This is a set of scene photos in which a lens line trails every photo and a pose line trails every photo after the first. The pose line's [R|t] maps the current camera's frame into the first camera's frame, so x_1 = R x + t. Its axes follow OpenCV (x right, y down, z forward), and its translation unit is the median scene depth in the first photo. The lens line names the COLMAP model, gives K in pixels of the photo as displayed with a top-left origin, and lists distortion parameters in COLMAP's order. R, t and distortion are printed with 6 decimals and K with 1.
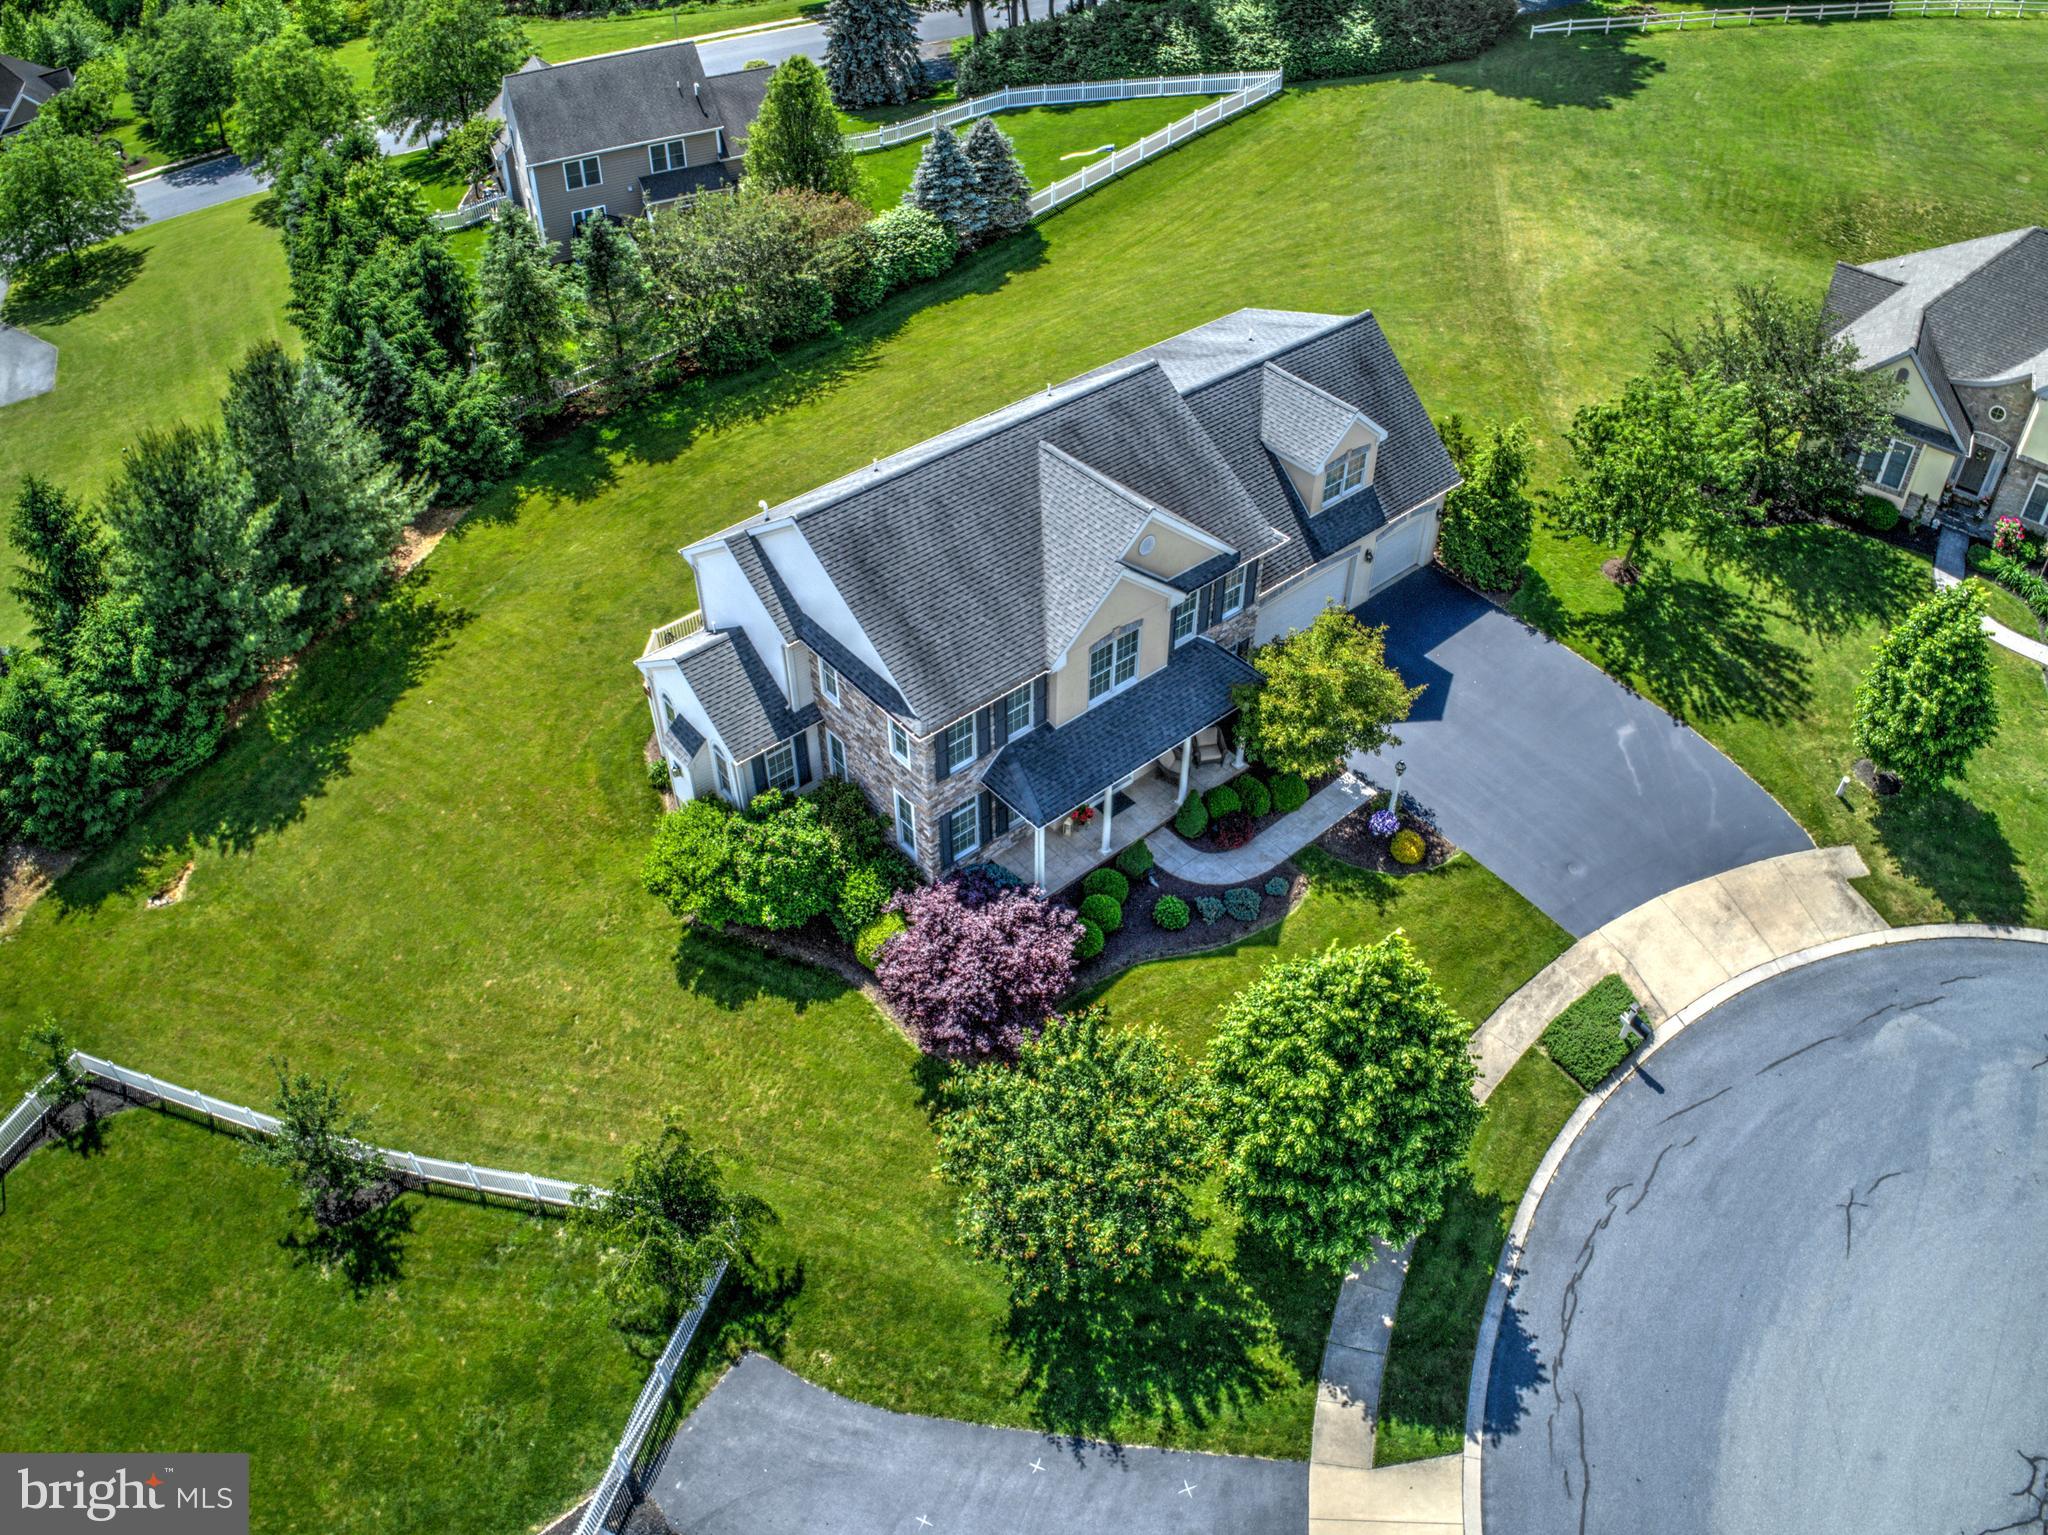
lens RADIAL K [[1554.2, 0, 1033.3], [0, 1554.2, 768.2], [0, 0, 1]] dist [-0.258065, 0.077232]
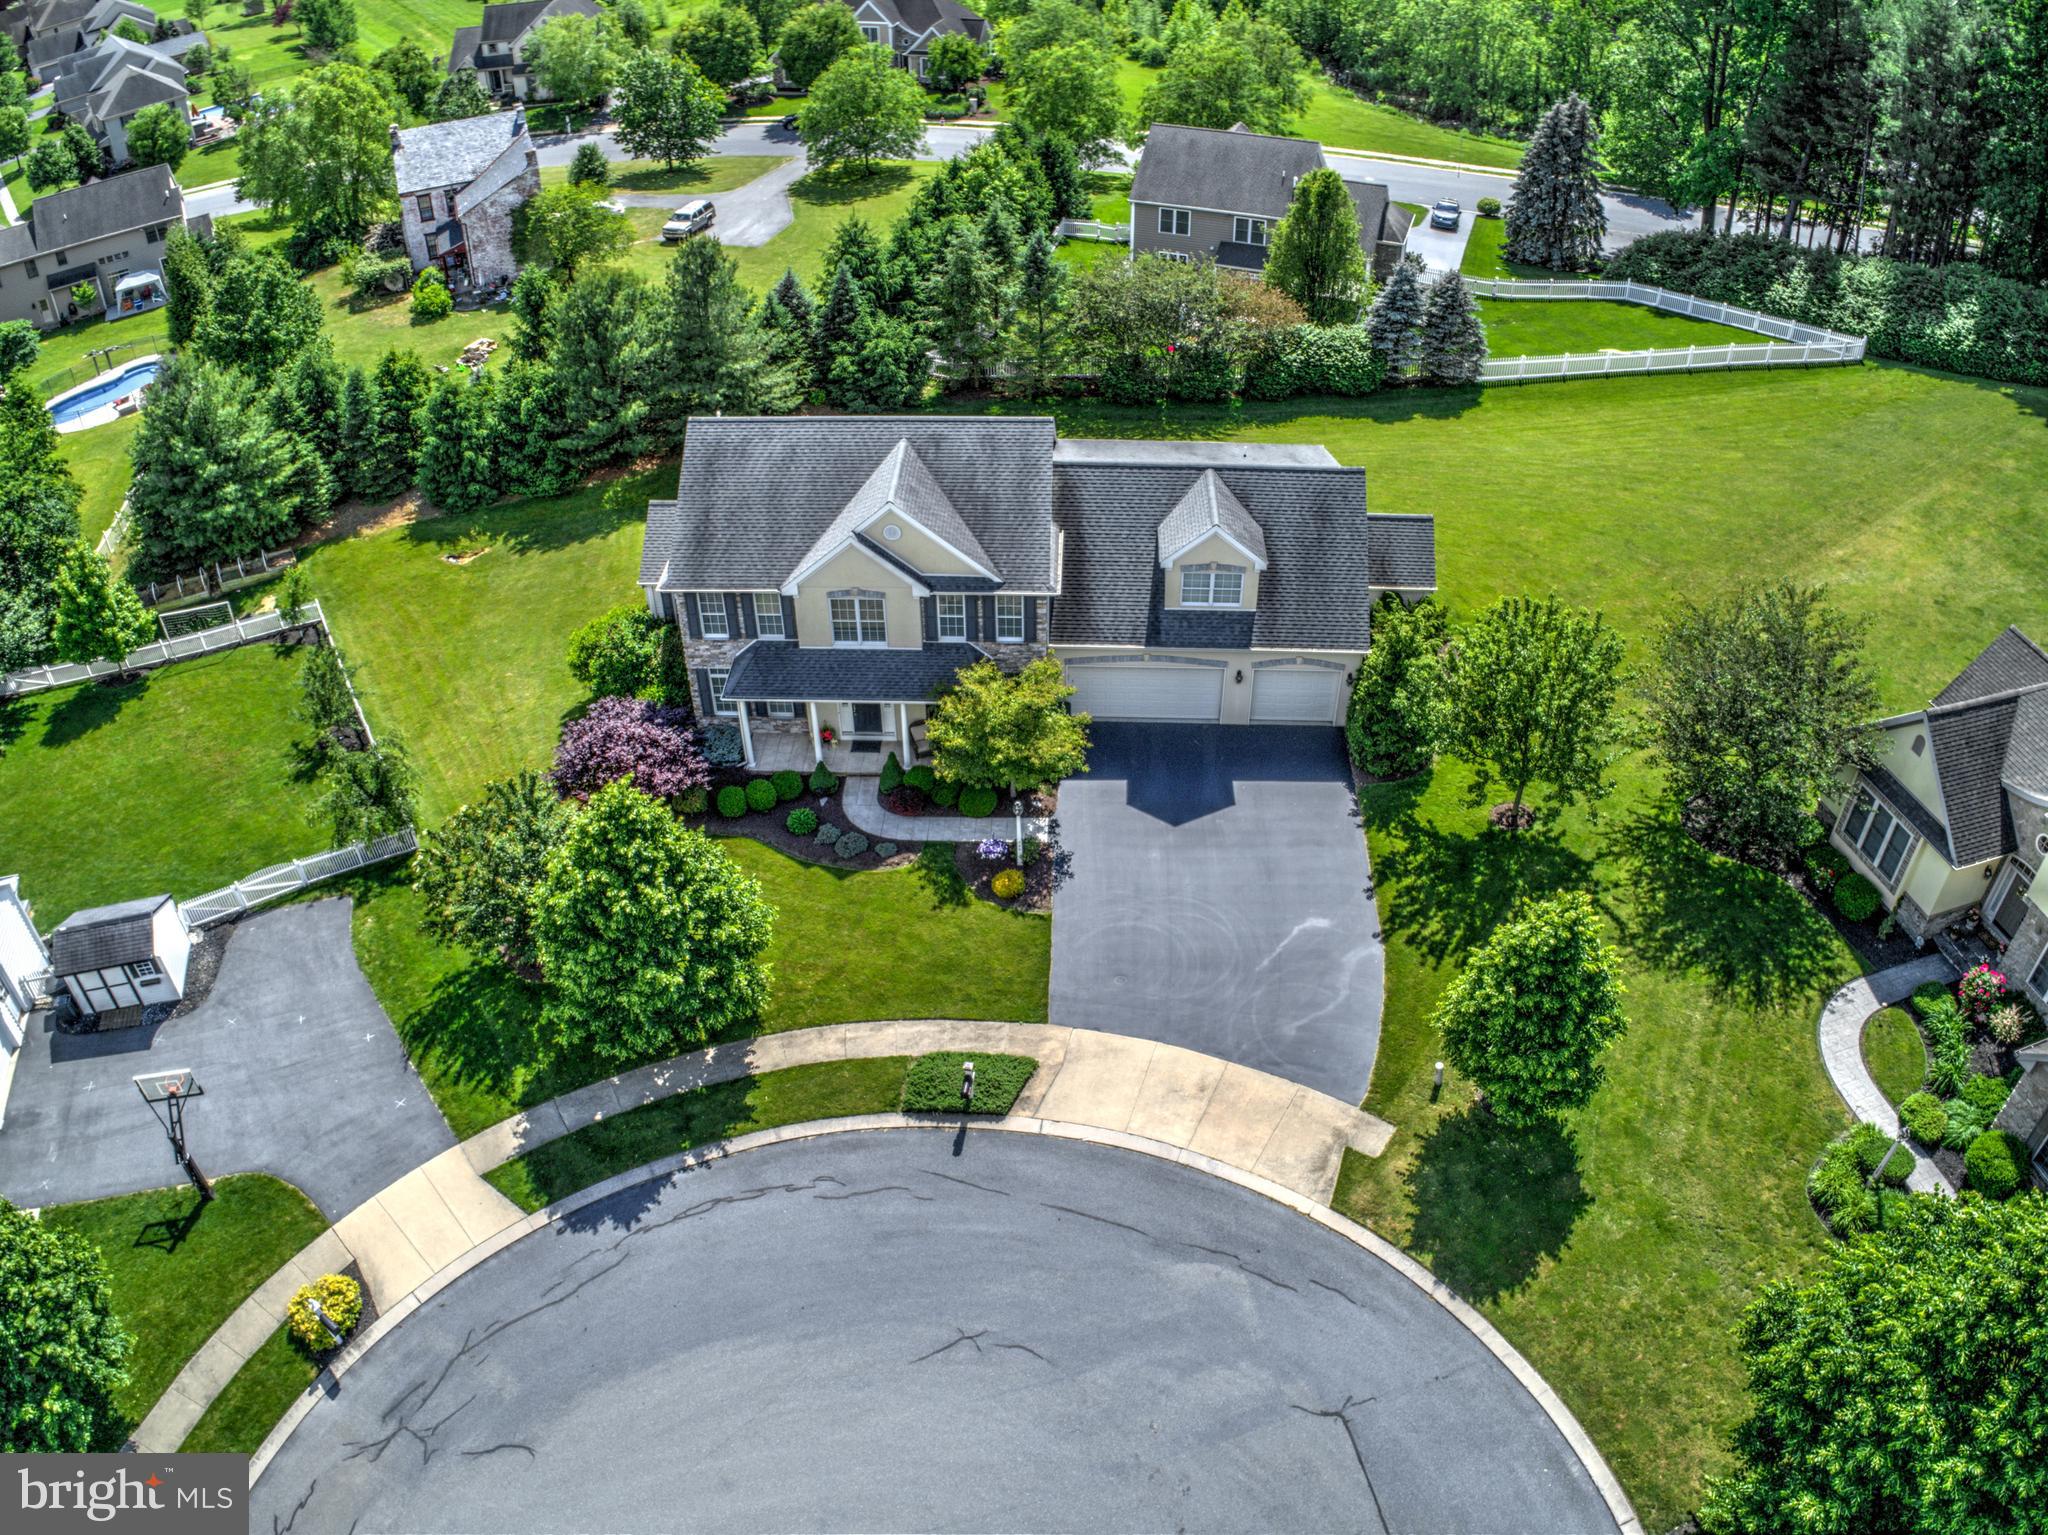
lens RADIAL K [[1548.7, 0, 1025.3], [0, 1548.7, 765.3], [0, 0, 1]] dist [-0.254408, 0.069866]
pose [[0.734320, 0.420249, -0.533071, 0.777347], [-0.459023, 0.885960, 0.066135, -0.097749], [0.500073, 0.196128, 0.843482, 0.056709]]
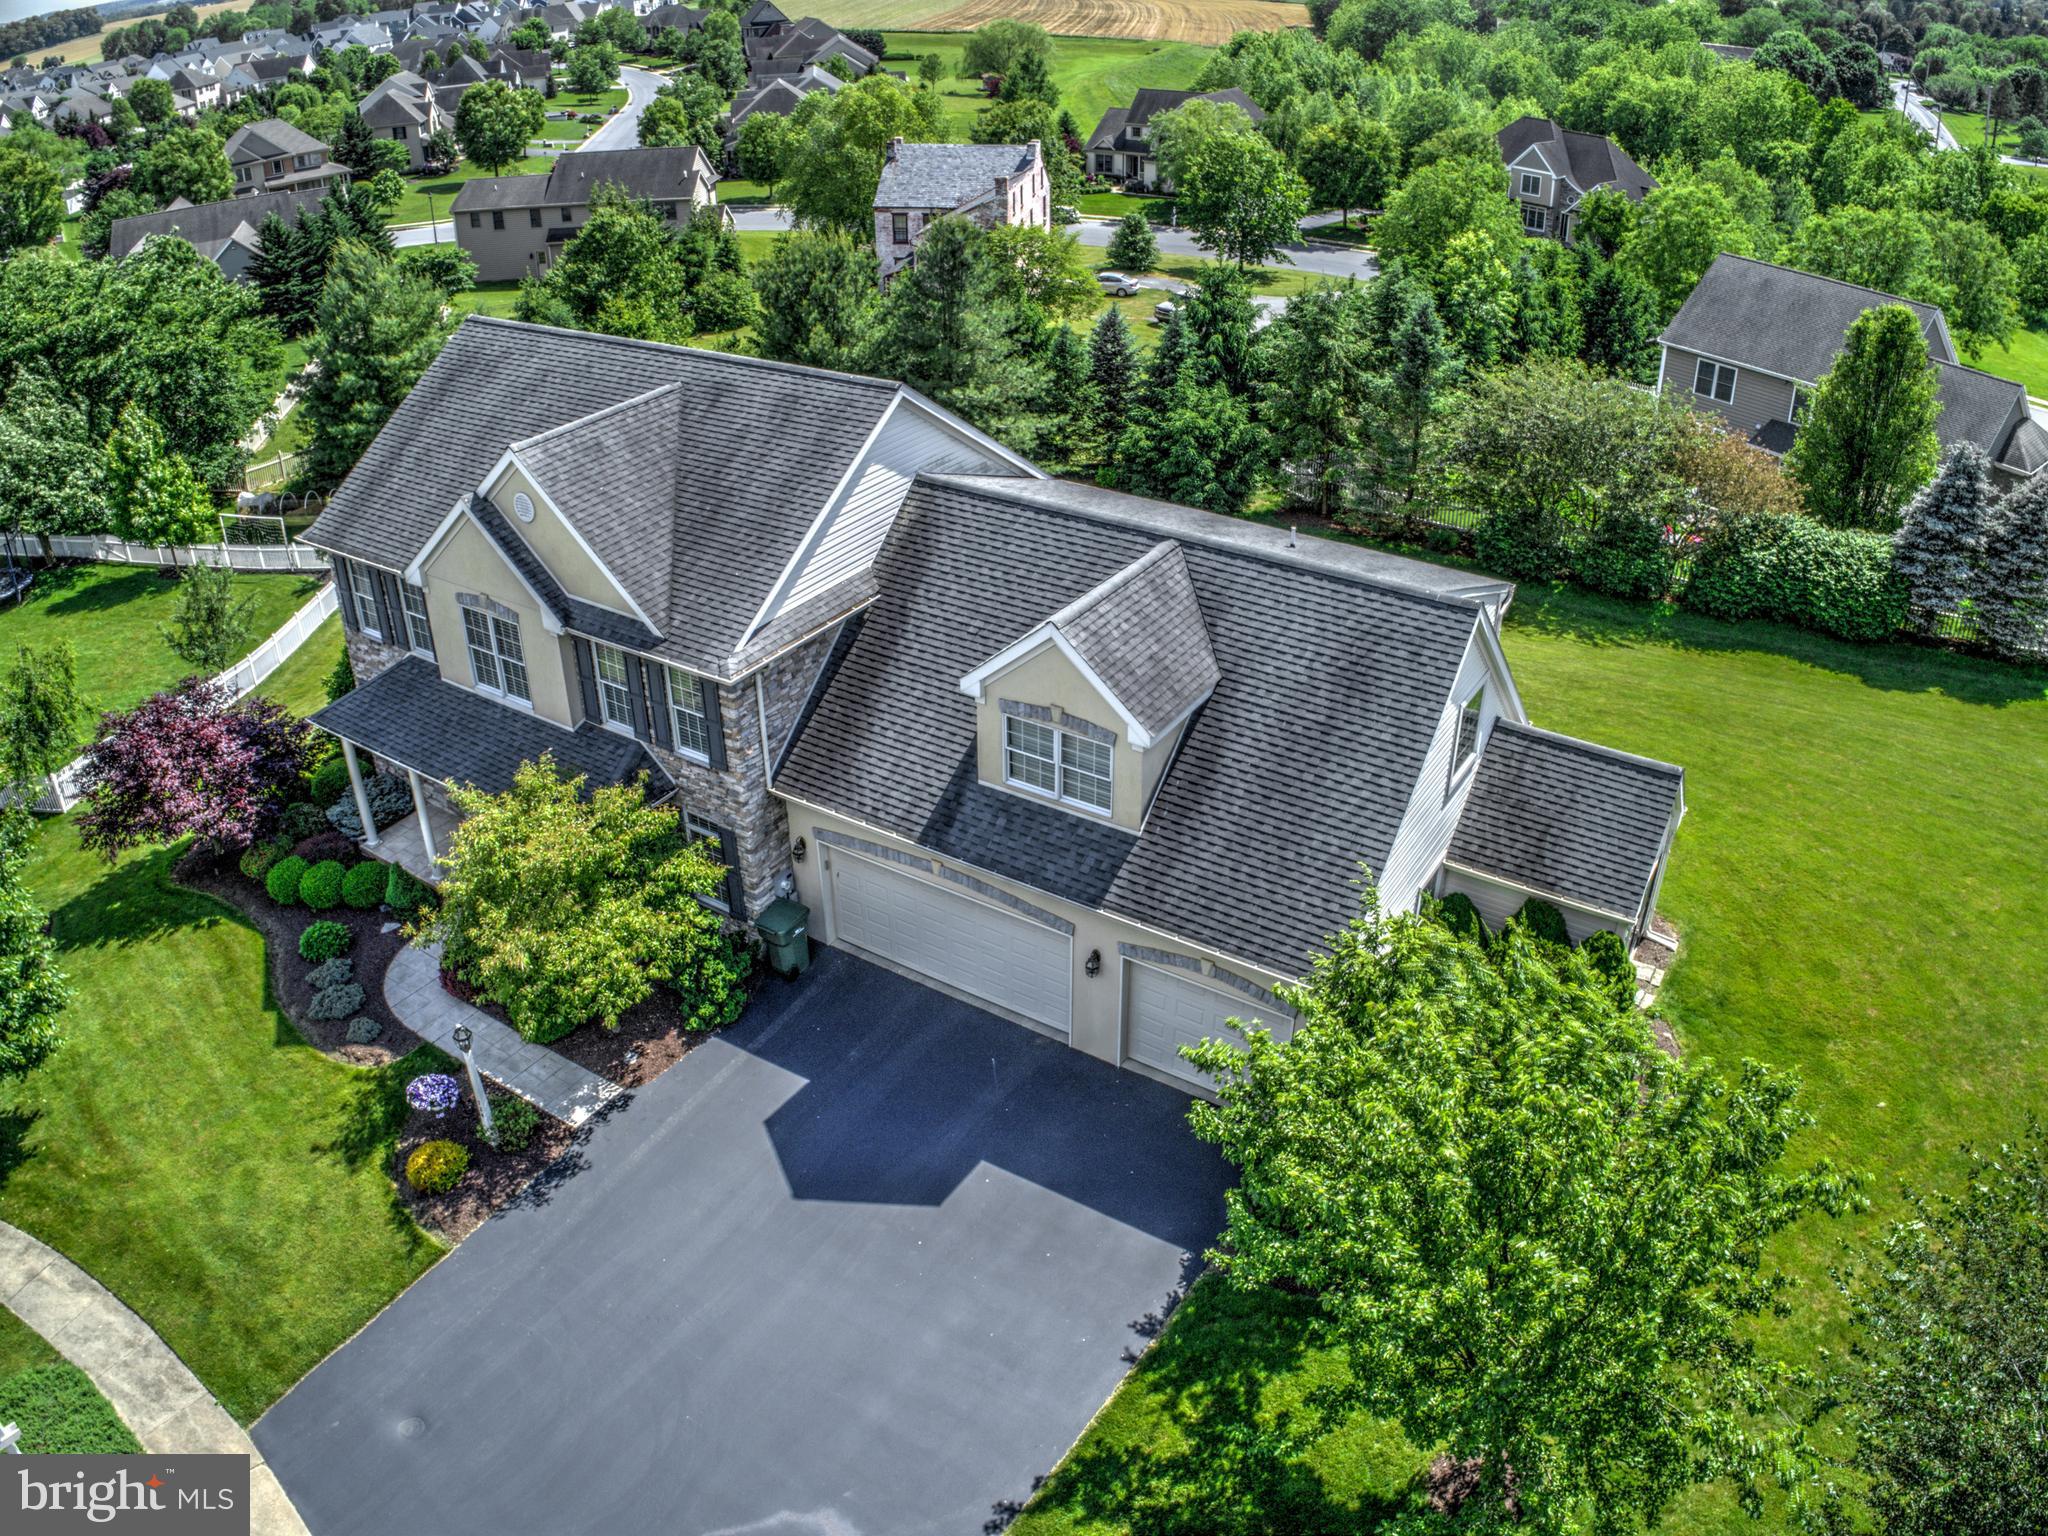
lens RADIAL K [[1540.6, 0, 1024.0], [0, 1540.6, 768.0], [0, 0, 1]] dist [-0.257139, 0.082907]
pose [[0.281513, 0.486699, -0.826967, 0.666857], [-0.650510, 0.730349, 0.208392, -0.307333], [0.705399, 0.479285, 0.522205, 0.768076]]
